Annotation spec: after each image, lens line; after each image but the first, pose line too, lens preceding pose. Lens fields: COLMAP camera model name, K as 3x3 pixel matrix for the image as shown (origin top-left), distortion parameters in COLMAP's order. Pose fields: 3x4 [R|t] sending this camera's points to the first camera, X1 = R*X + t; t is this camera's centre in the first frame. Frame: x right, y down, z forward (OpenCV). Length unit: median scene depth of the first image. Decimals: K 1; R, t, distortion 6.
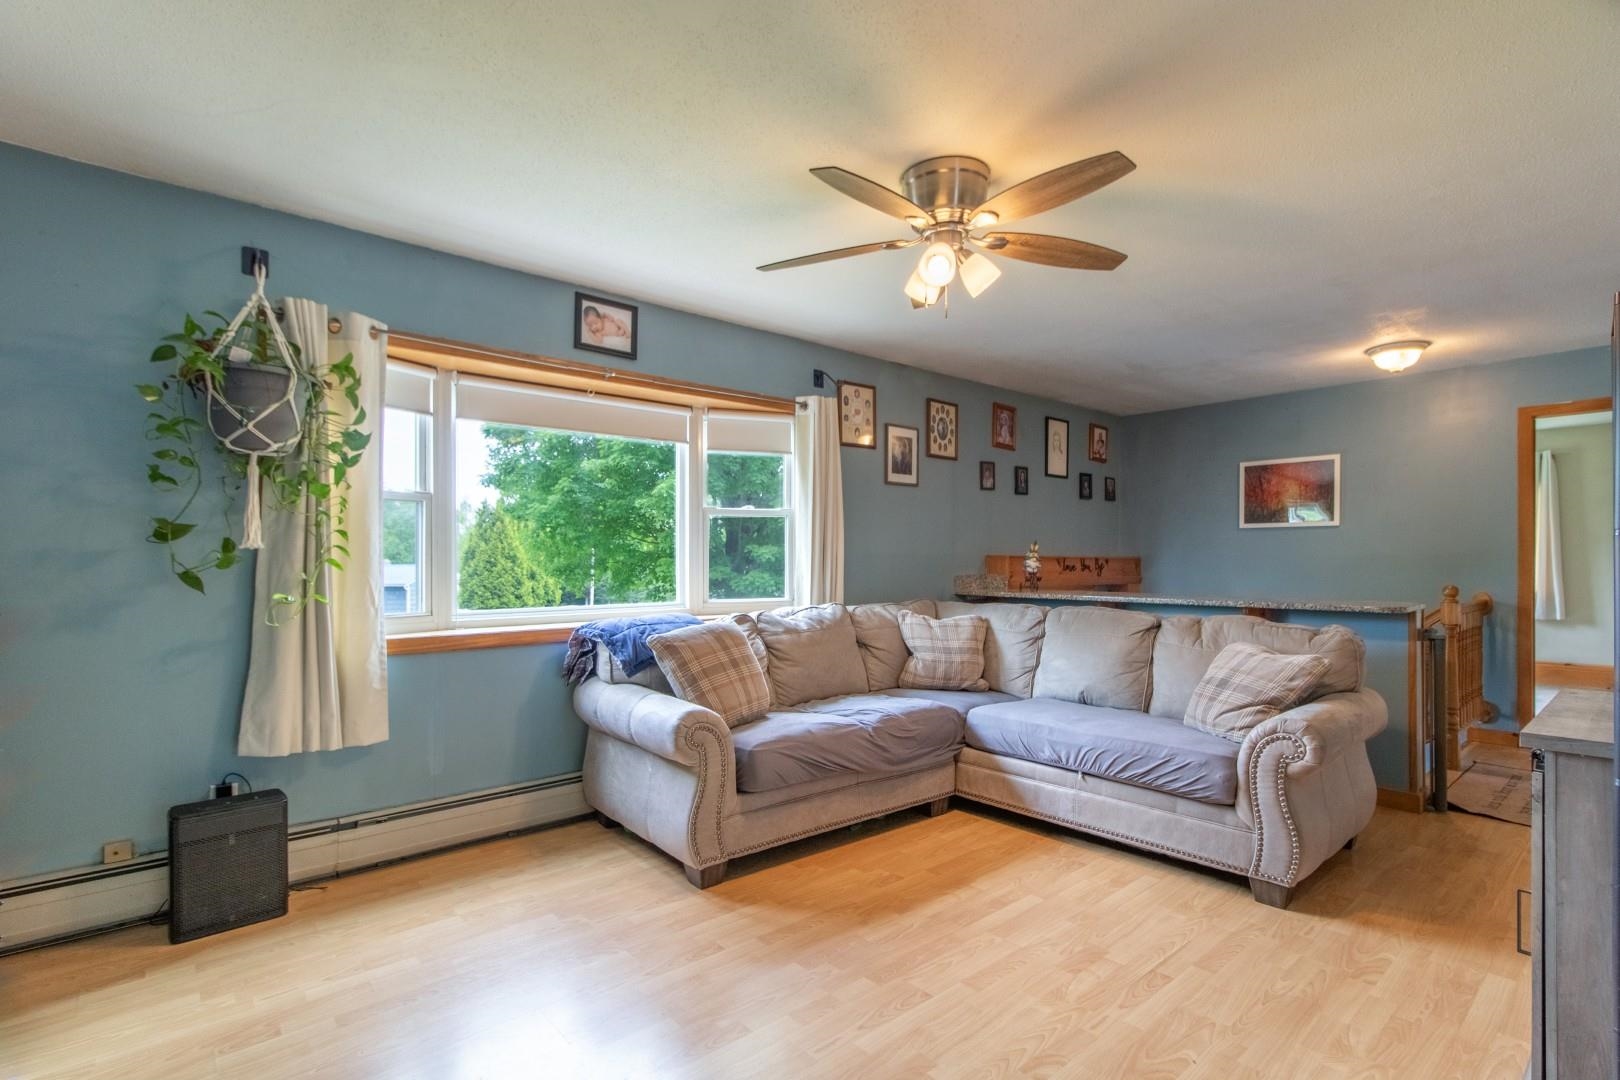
lens RADIAL K [[754.8, 0, 809.5], [0, 754.8, 552.2], [0, 0, 1]] dist [-0.000936, 0.000339]
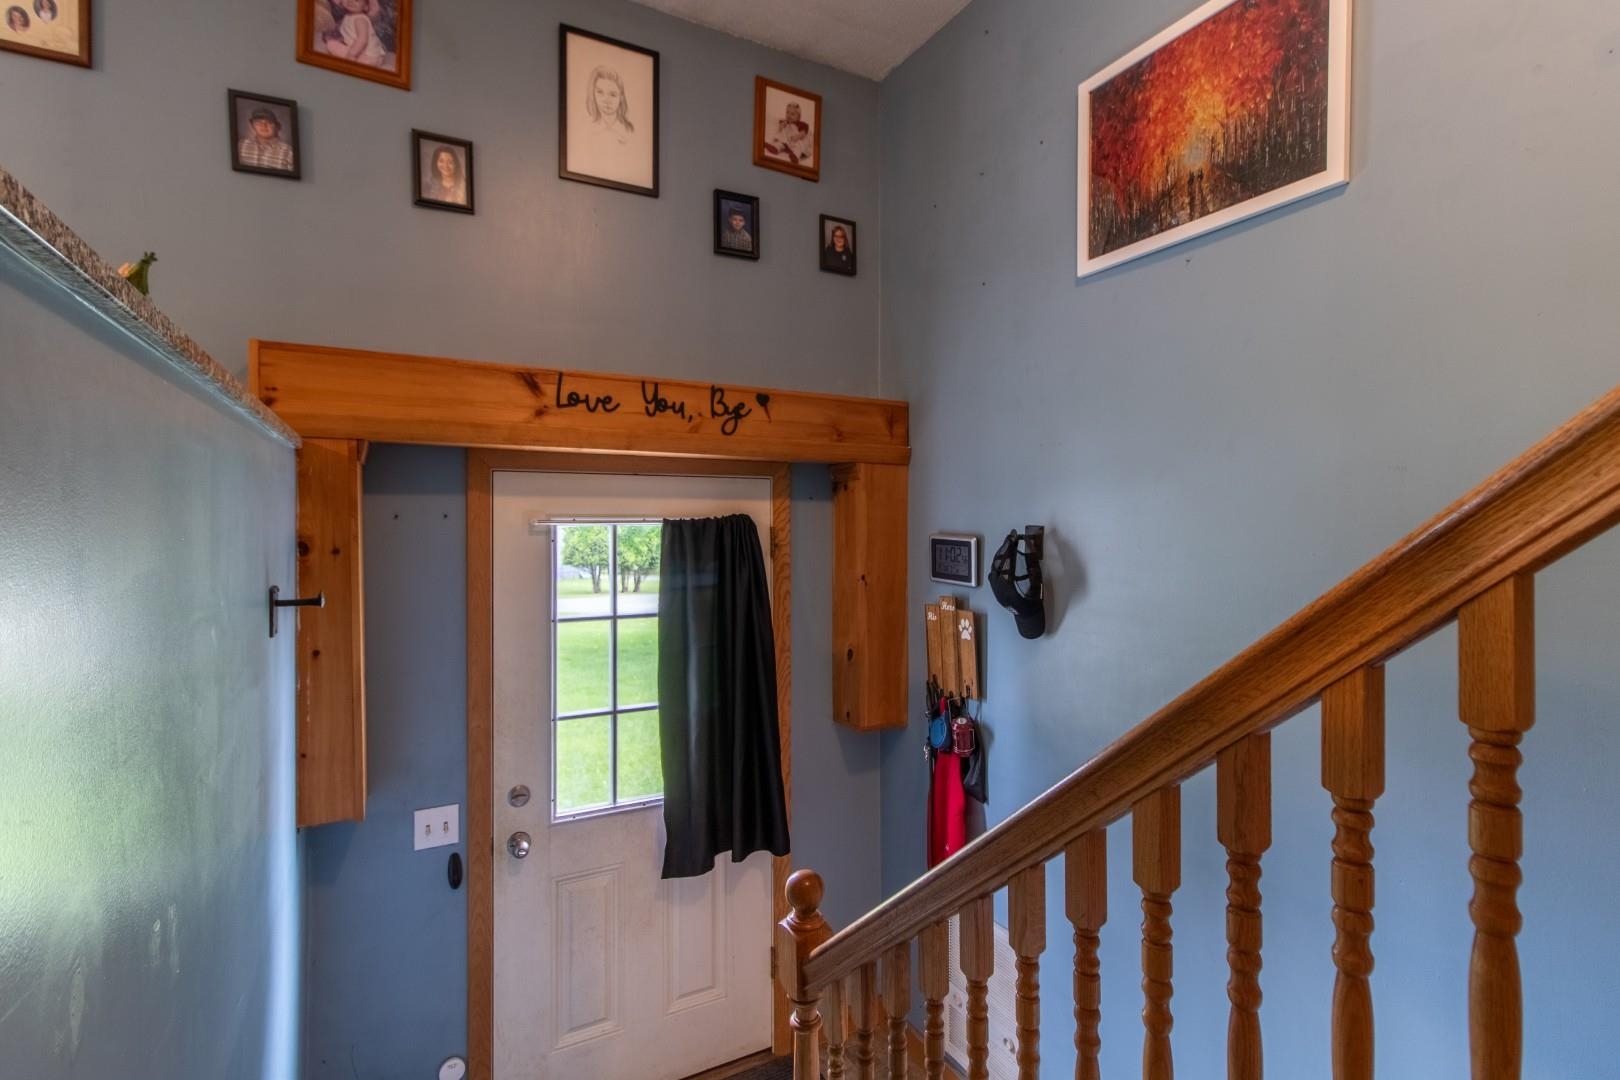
lens RADIAL K [[758.3, 0, 812.3], [0, 758.3, 518.2], [0, 0, 1]] dist [0.000239, 0.000217]
pose [[0.977324, 0.000067, -0.211750, 0.524564], [0.000563, 0.999996, 0.002912, 0.076563], [0.211749, -0.002965, 0.977320, 0.636842]]
